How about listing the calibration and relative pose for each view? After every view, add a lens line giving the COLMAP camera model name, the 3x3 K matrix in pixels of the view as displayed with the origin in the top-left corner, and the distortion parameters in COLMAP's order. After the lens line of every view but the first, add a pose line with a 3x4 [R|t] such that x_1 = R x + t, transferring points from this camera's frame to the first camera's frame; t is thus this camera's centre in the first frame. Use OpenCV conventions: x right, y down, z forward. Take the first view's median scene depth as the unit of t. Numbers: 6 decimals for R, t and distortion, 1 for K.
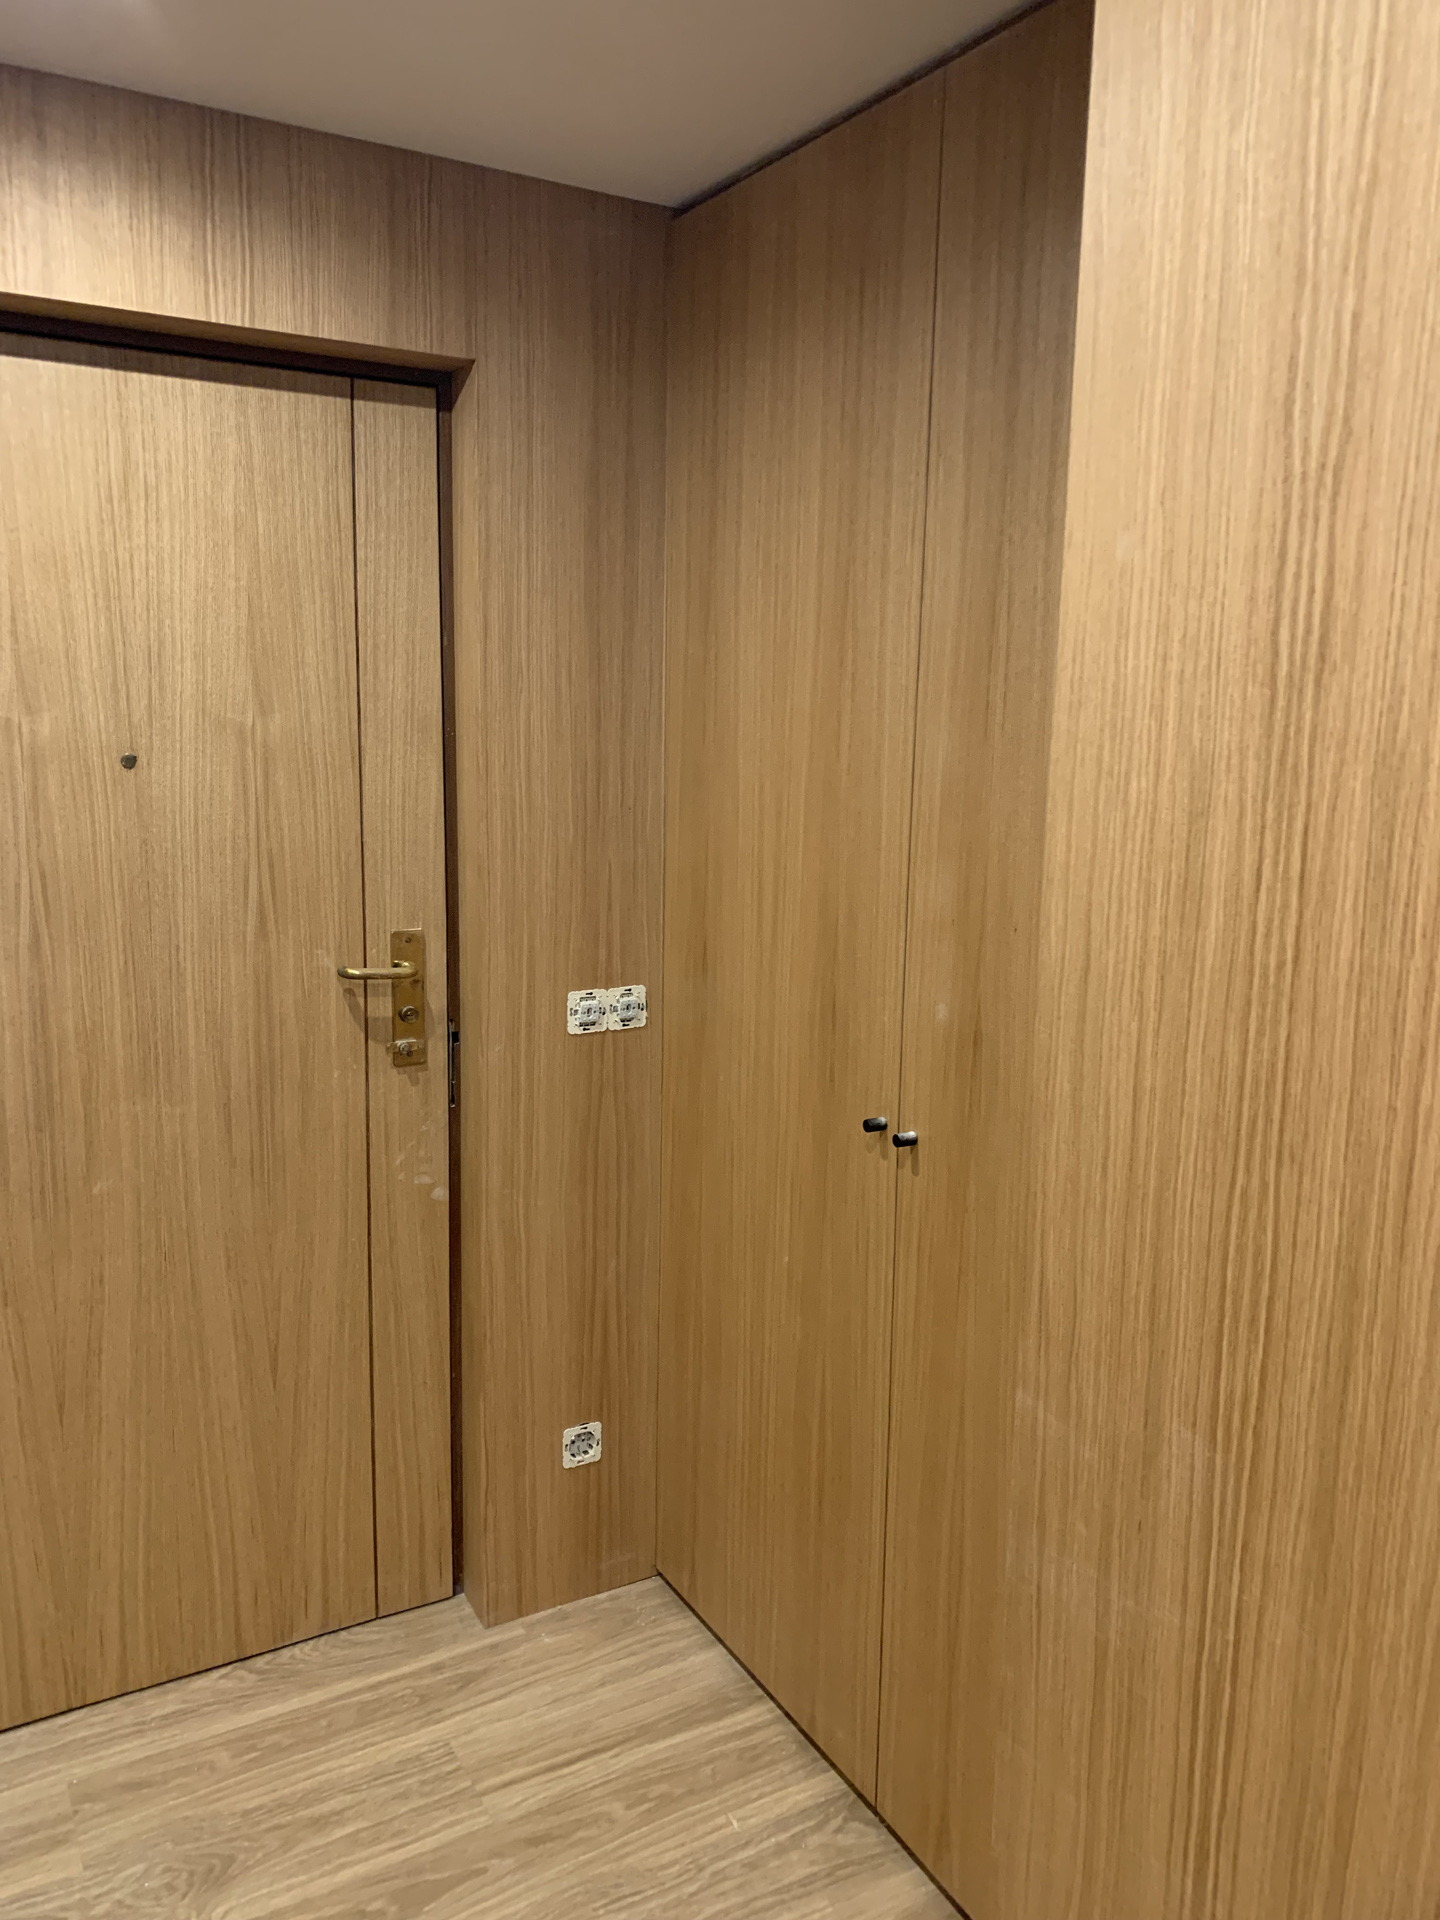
lens RADIAL K [[1452.9, 0, 727.8], [0, 1452.9, 946.3], [0, 0, 1]] dist [0.031924, -0.040255]
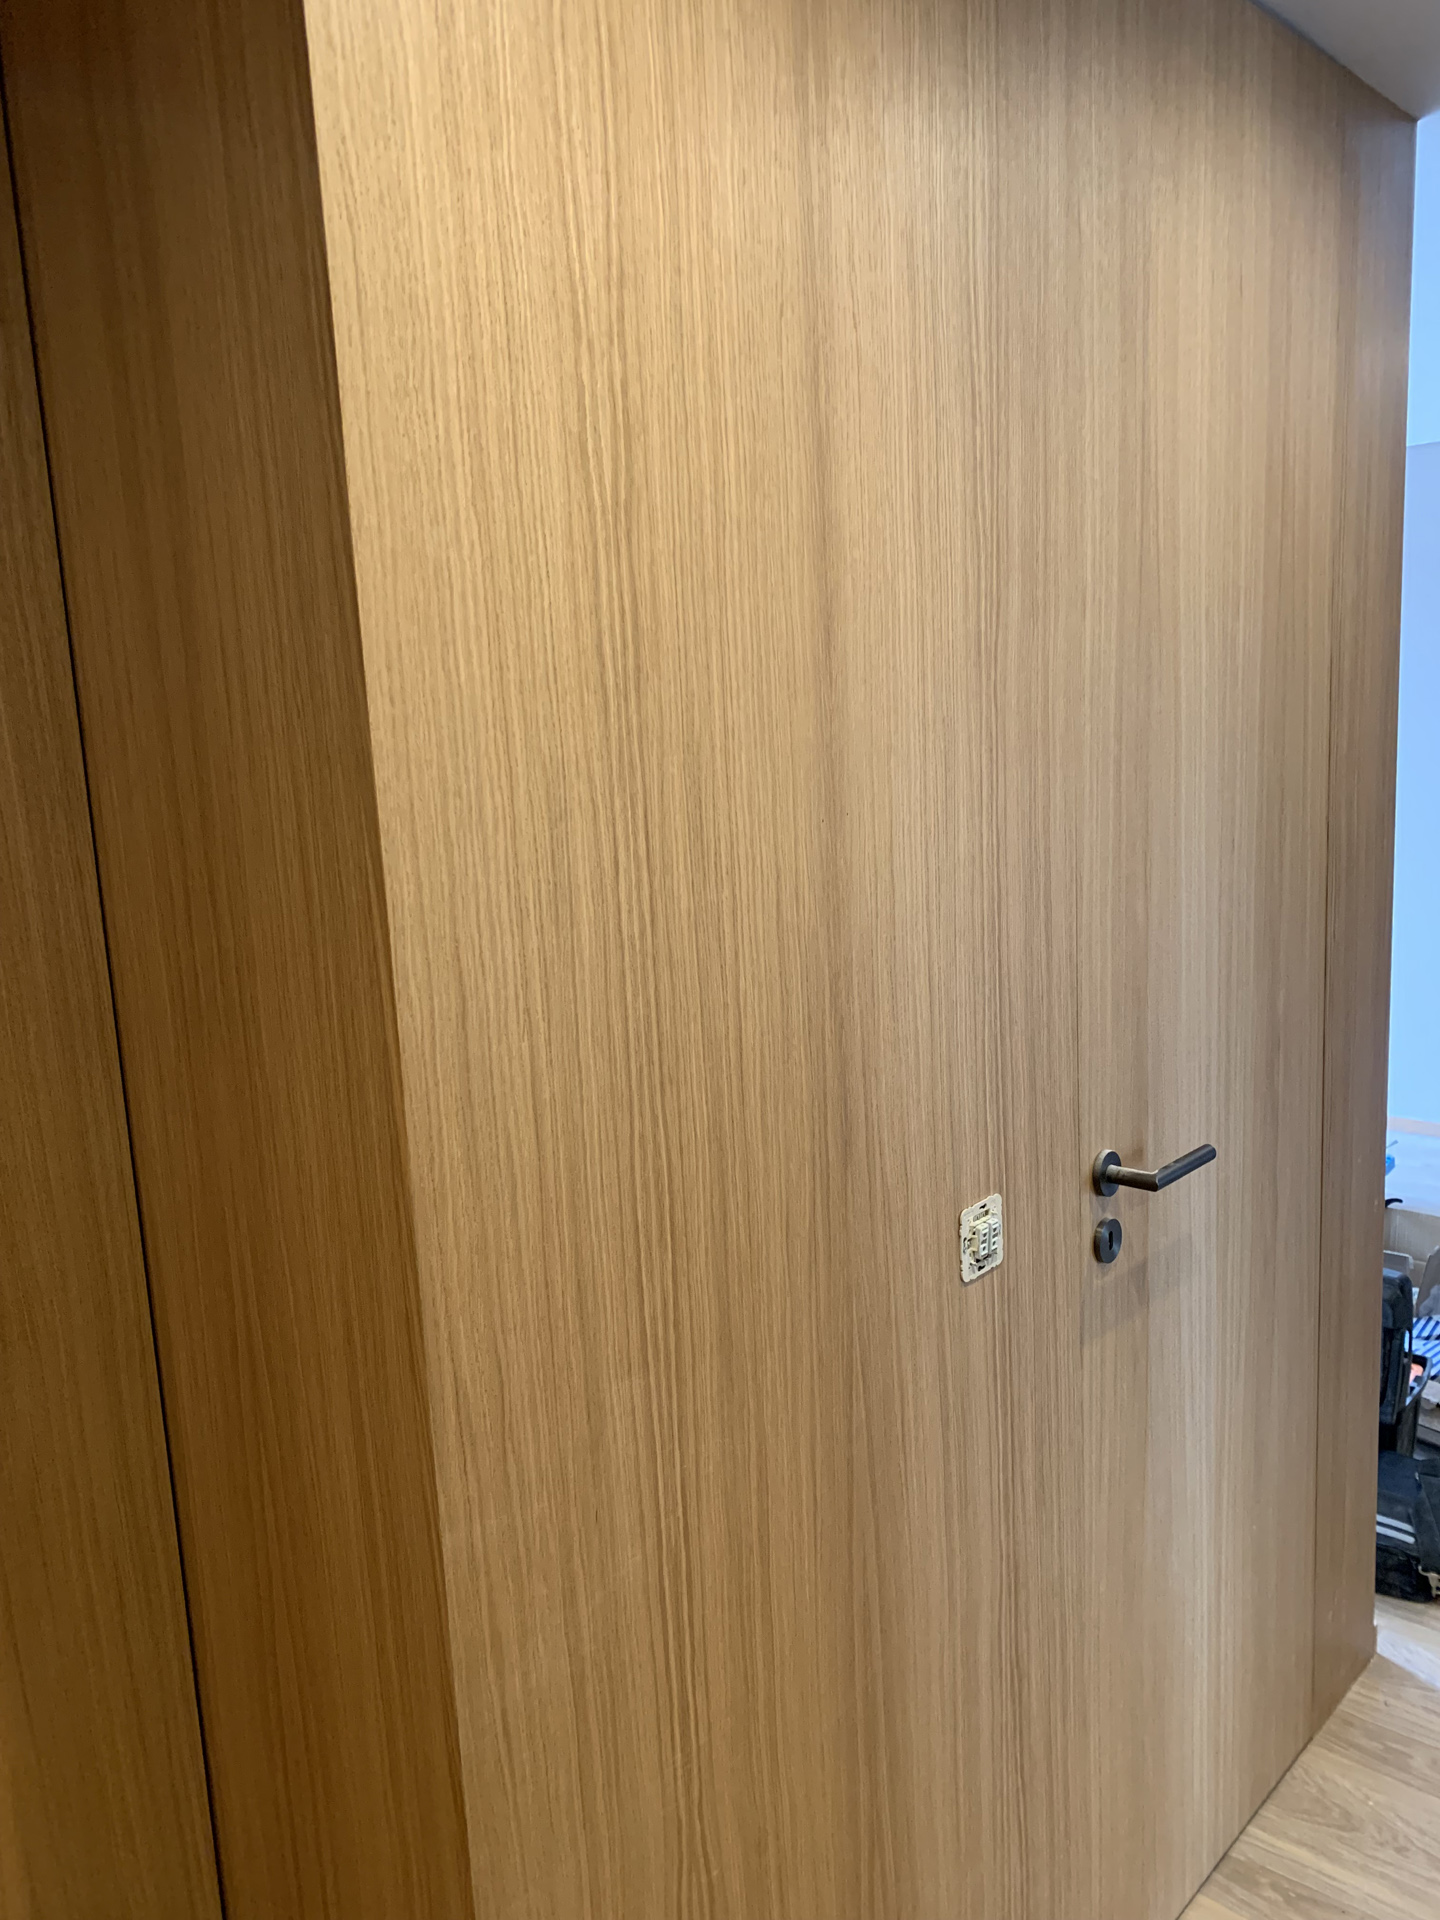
lens RADIAL K [[1452.9, 0, 713.3], [0, 1452.9, 971.8], [0, 0, 1]] dist [0.031924, -0.040255]
pose [[-0.293401, -0.167857, 0.941137, -0.683331], [0.203349, 0.950977, 0.233007, -0.199679], [-0.934112, 0.259743, -0.244884, 1.144943]]
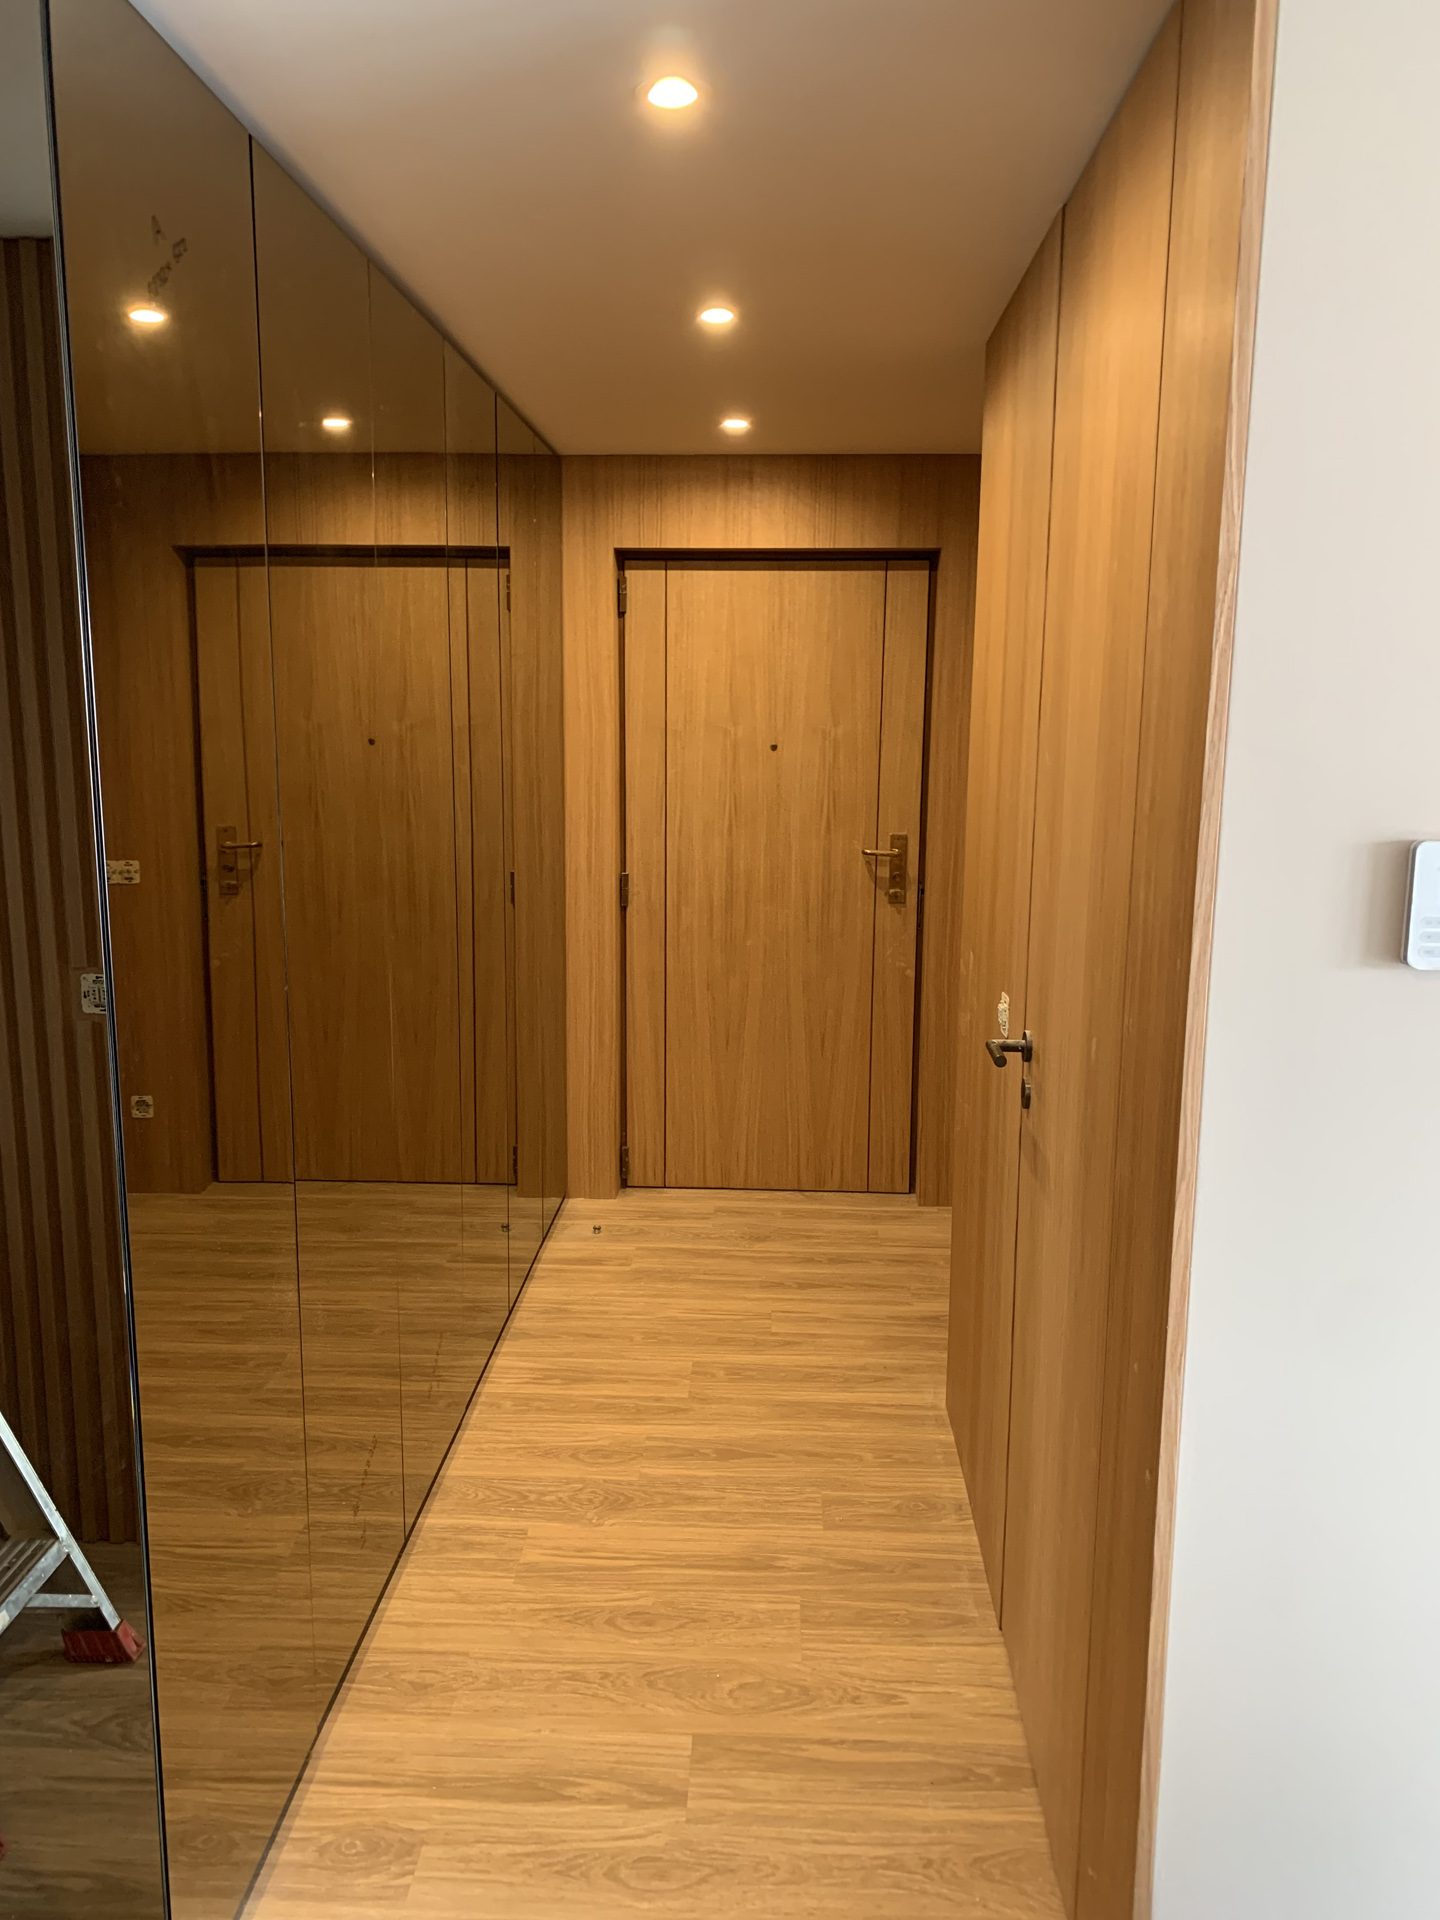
lens RADIAL K [[1452.9, 0, 705.2], [0, 1452.9, 966.4], [0, 0, 1]] dist [0.031924, -0.040255]
pose [[0.836886, 0.081907, -0.541215, 1.575563], [-0.079565, 0.996443, 0.027769, 0.329643], [0.541564, 0.019822, 0.840426, -1.960138]]
